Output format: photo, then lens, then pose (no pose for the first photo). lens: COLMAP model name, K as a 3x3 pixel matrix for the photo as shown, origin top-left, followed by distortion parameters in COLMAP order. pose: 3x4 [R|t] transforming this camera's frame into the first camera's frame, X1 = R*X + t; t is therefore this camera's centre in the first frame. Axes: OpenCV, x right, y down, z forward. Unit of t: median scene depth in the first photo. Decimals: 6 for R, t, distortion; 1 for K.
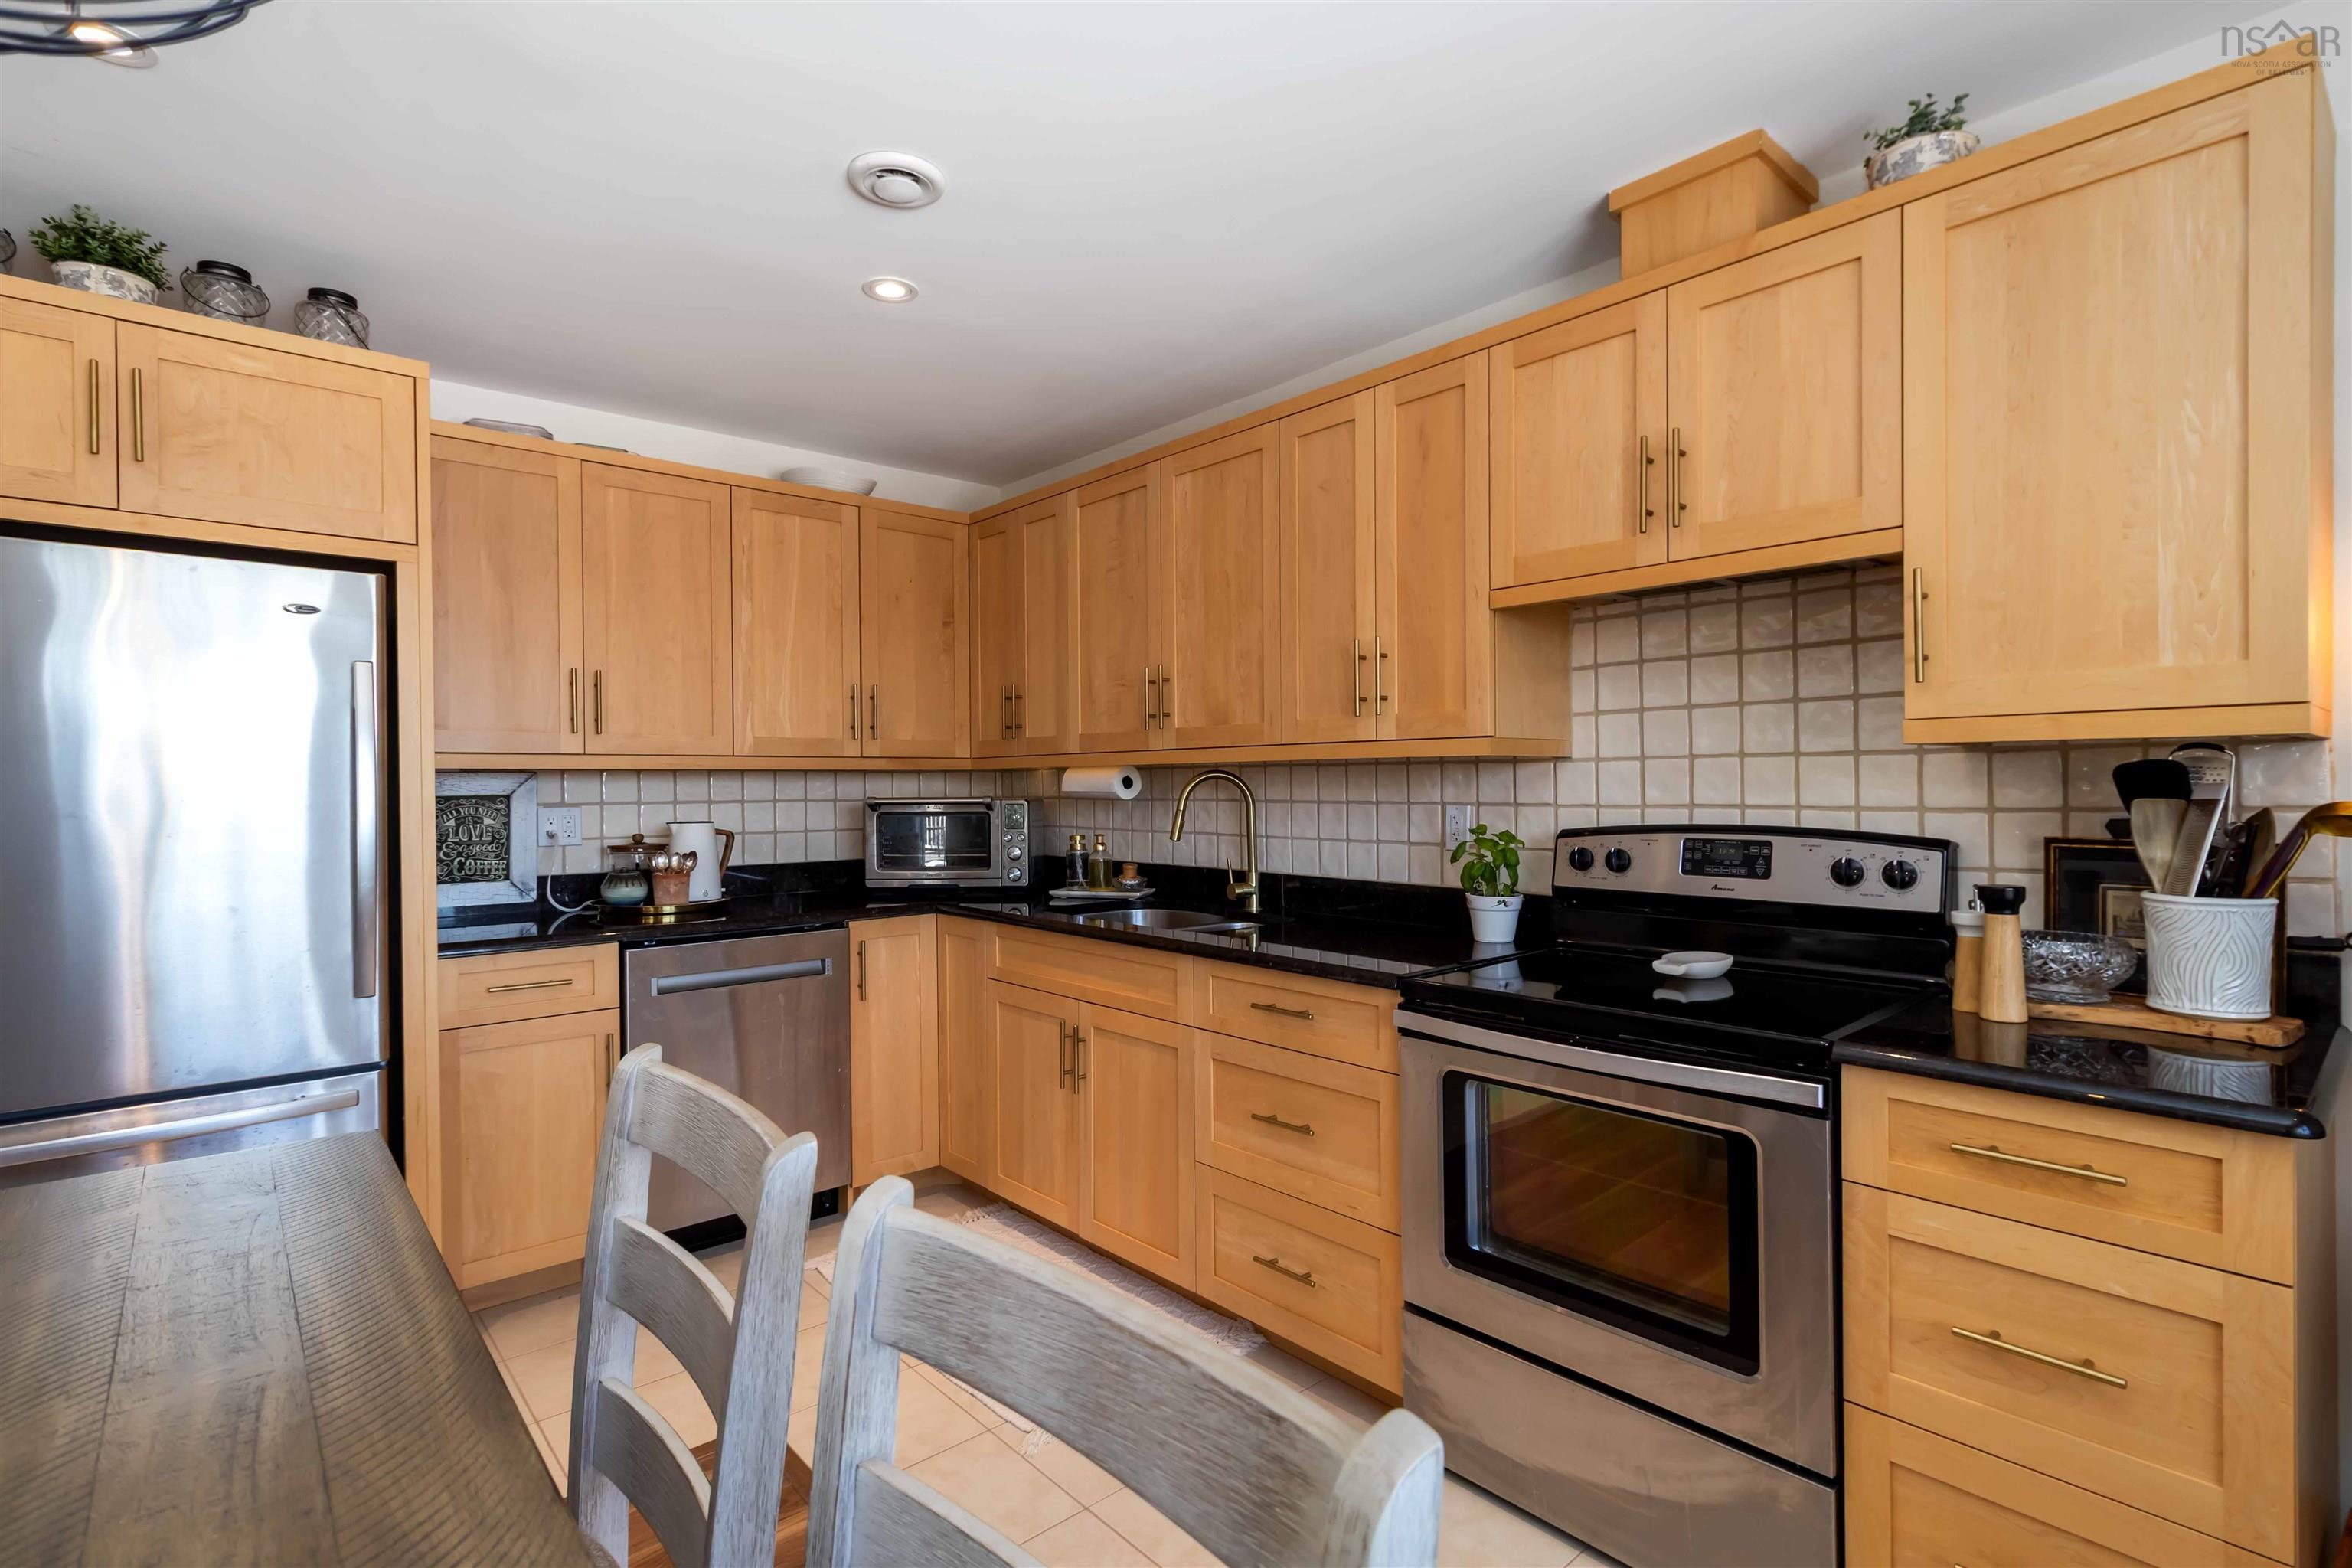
lens RADIAL K [[1134.9, 0, 1176.7], [0, 1134.9, 788.8], [0, 0, 1]] dist [0.005505, 0.002915]
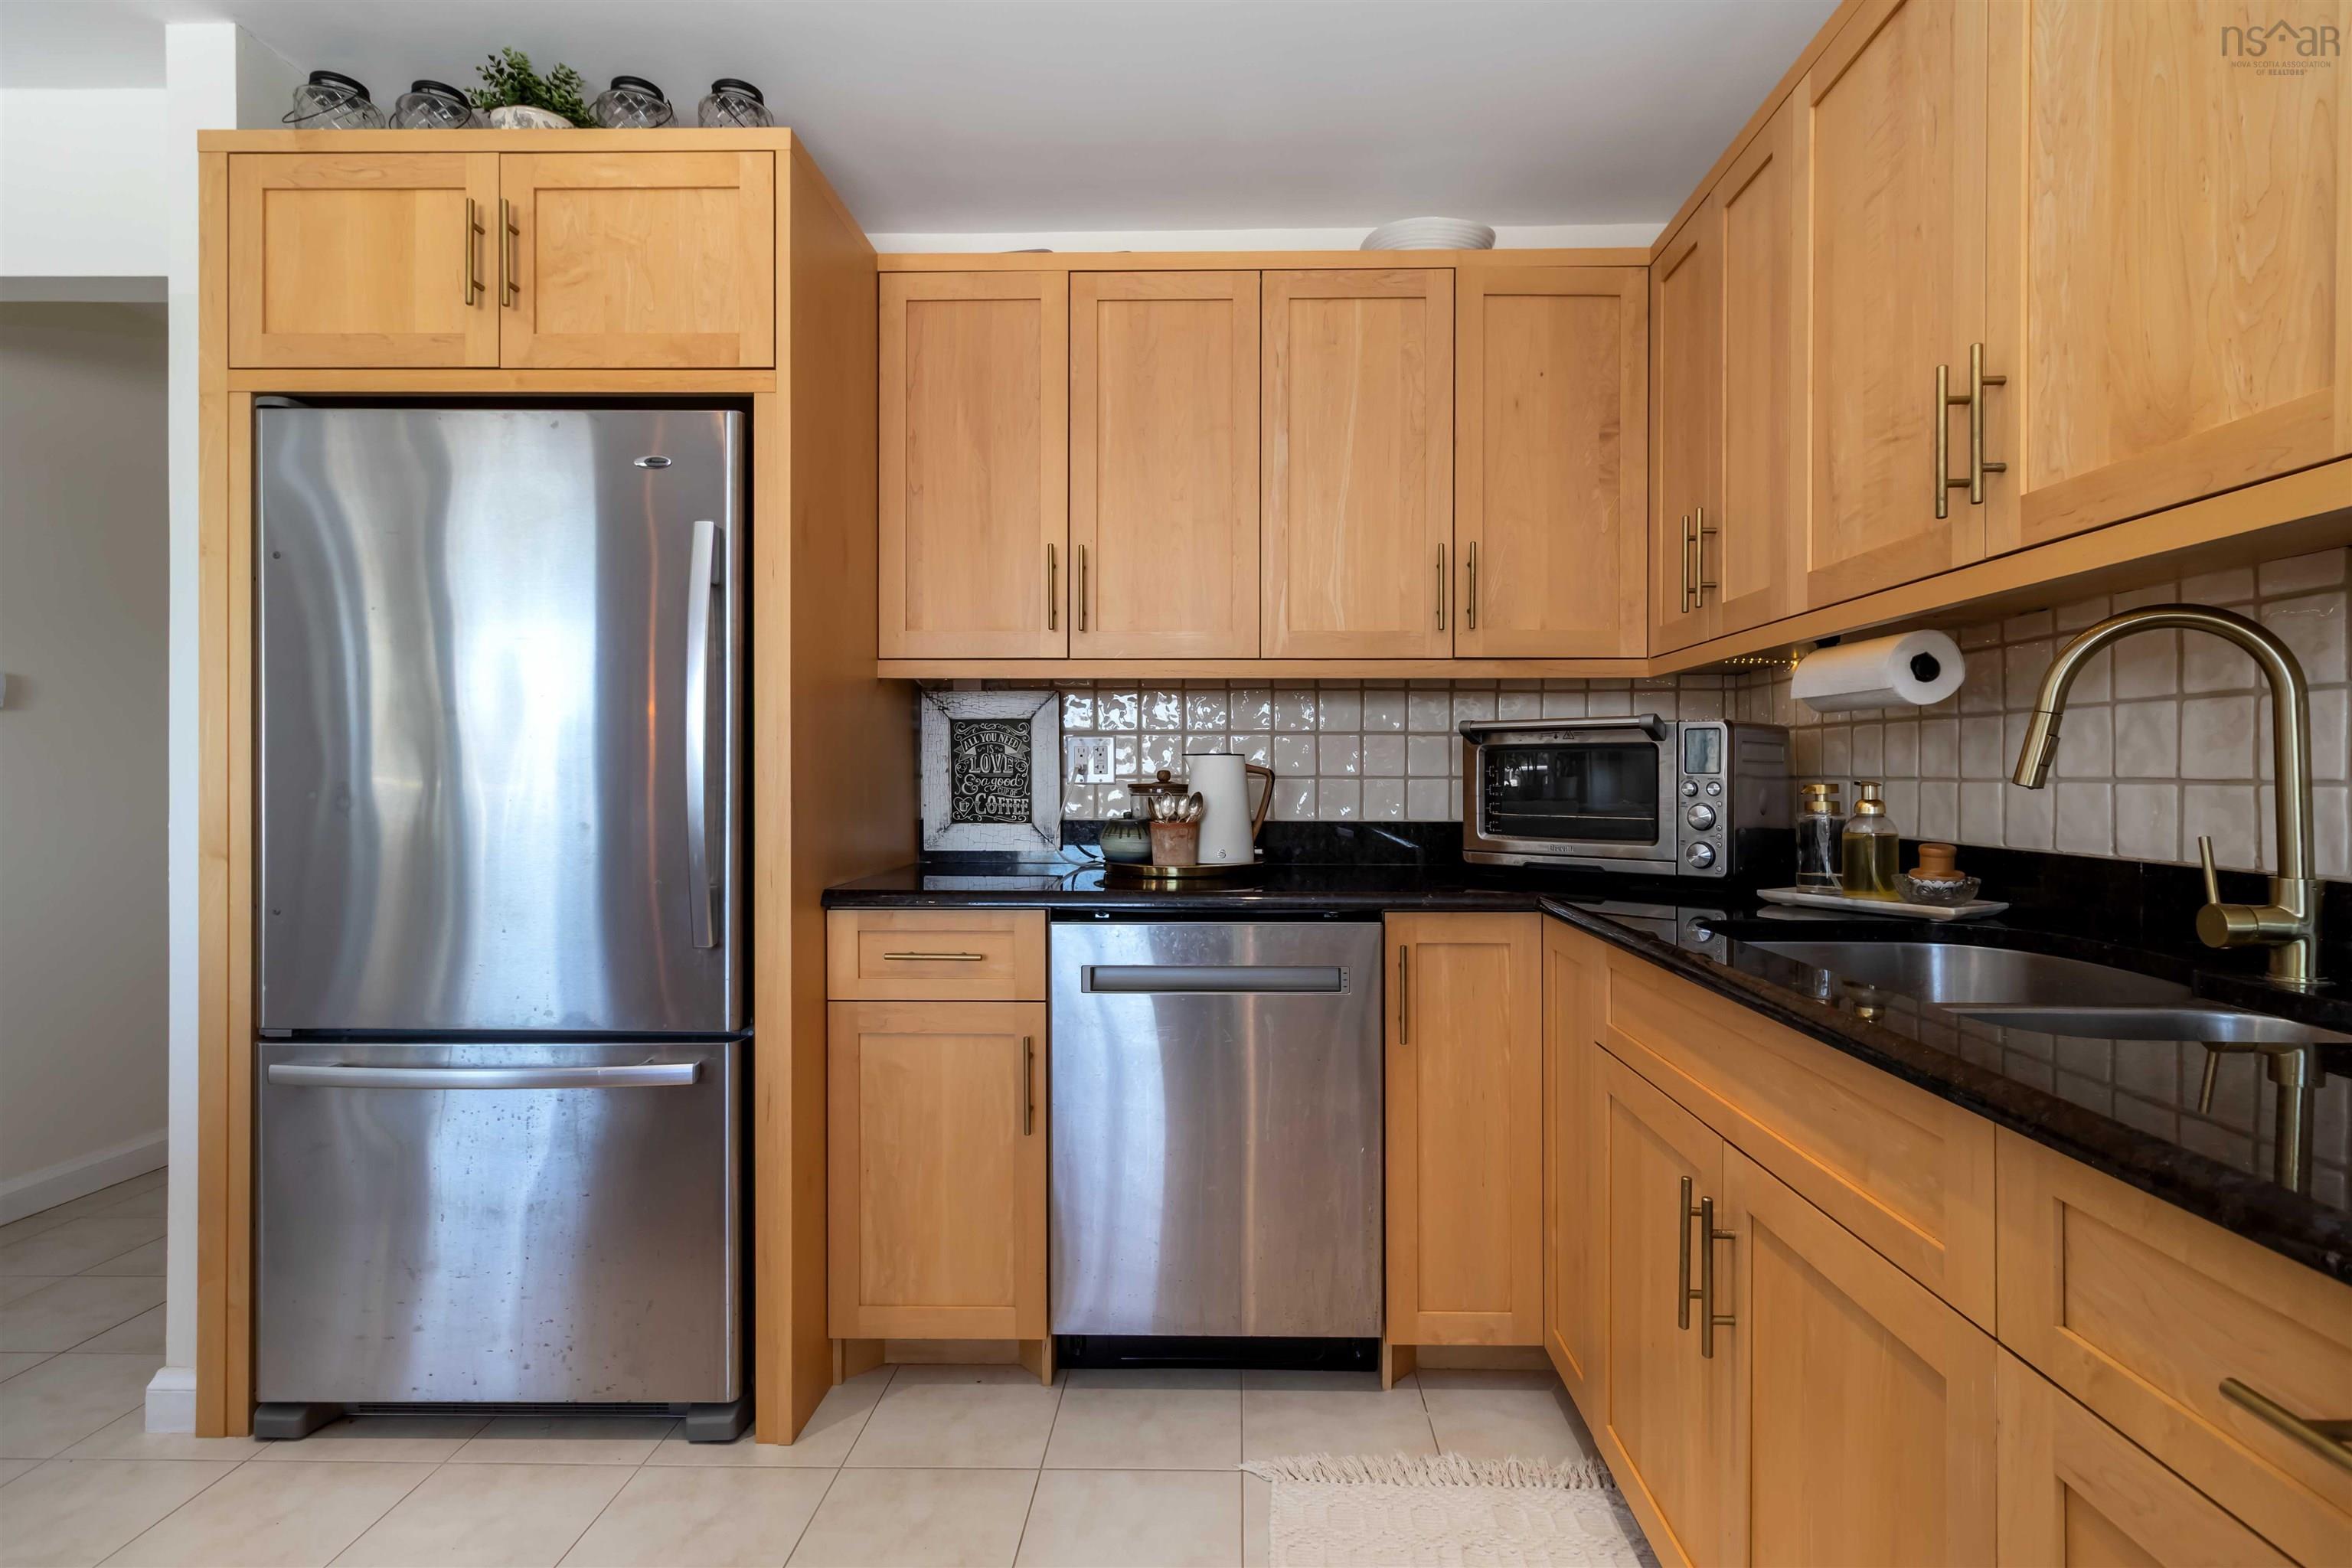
lens RADIAL K [[1134.9, 0, 1191.8], [0, 1134.9, 772.2], [0, 0, 1]] dist [0.005505, 0.002915]
pose [[0.746014, 0.010165, -0.665853, 0.043806], [-0.012274, 0.999924, 0.001512, 0.040904], [0.665817, 0.007045, 0.746081, 0.464927]]
